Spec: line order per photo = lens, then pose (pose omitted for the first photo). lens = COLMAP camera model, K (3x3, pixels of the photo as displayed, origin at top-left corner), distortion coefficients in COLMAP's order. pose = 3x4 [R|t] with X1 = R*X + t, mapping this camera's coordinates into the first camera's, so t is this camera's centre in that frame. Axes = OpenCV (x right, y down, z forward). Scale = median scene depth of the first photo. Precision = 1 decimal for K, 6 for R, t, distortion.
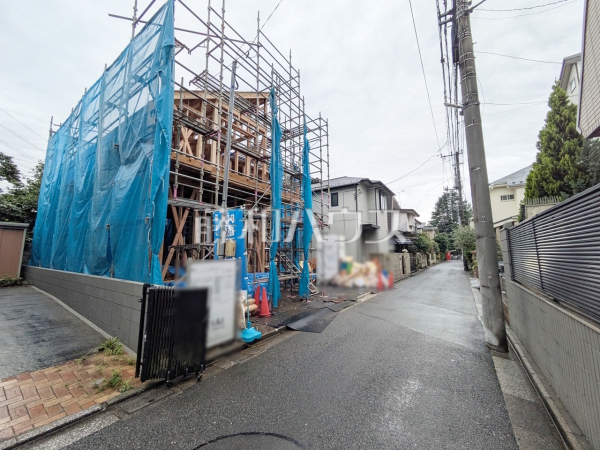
lens RADIAL K [[235.7, 0, 299.7], [0, 235.7, 224.1], [0, 0, 1]] dist [0.001445, 0.000187]
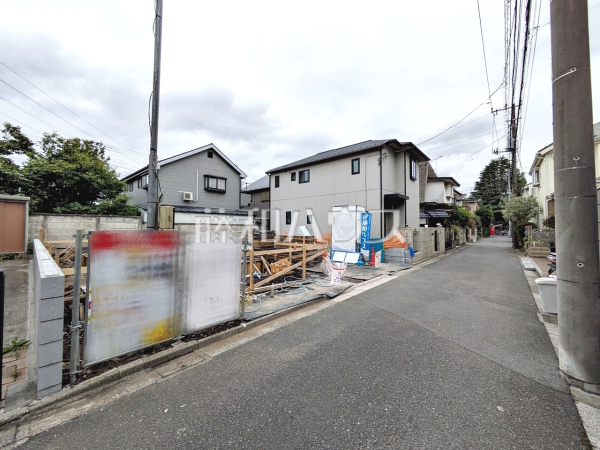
lens RADIAL K [[235.7, 0, 299.7], [0, 235.7, 224.1], [0, 0, 1]] dist [0.001445, 0.000187]
pose [[0.992240, -0.001975, -0.124319, 0.048035], [0.015023, 0.994453, 0.104101, 0.013529], [0.123424, -0.105160, 0.986766, 0.085268]]
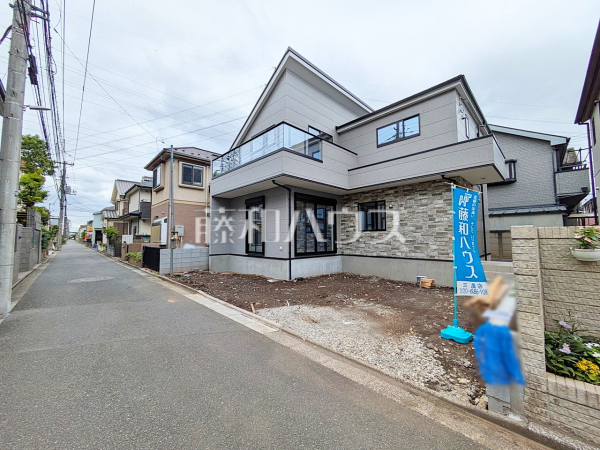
lens RADIAL K [[236.7, 0, 299.6], [0, 236.7, 224.0], [0, 0, 1]] dist [0.001994, -0.000521]
pose [[-0.199216, -0.059058, -0.978174, 0.385291], [0.127195, 0.988180, -0.085567, 0.081646], [0.971666, -0.141465, -0.189349, 0.616182]]
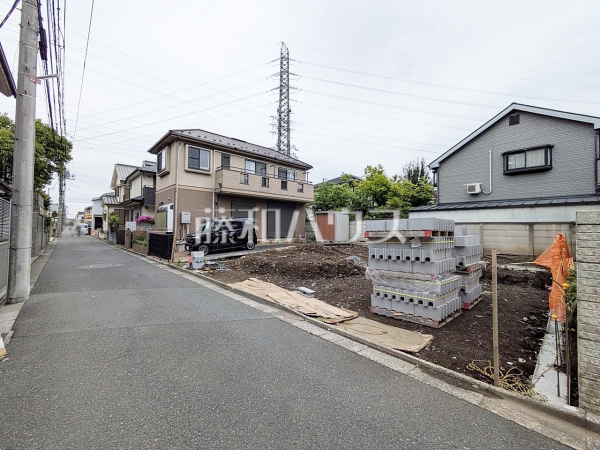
lens RADIAL K [[252.5, 0, 299.3], [0, 252.5, 224.2], [0, 0, 1]] dist [0.001486, -0.000722]
pose [[-0.223809, -0.022014, -0.974384, 0.392057], [0.111019, 0.992662, -0.047927, 0.083366], [0.968289, -0.118901, -0.219723, 0.596876]]
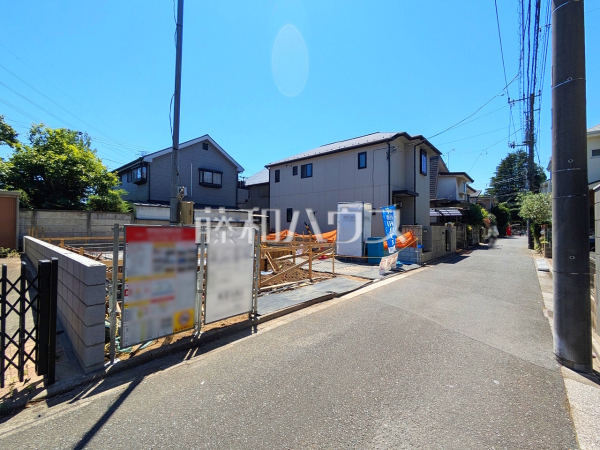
lens RADIAL K [[260.0, 0, 300.0], [0, 260.0, 225.0], [0, 0, 1]] dist [-0.000396, 0.000602]
pose [[0.993019, 0.004680, -0.117860, 0.038854], [0.008869, 0.993421, 0.114172, 0.012455], [0.117619, -0.114420, 0.986445, 0.056252]]
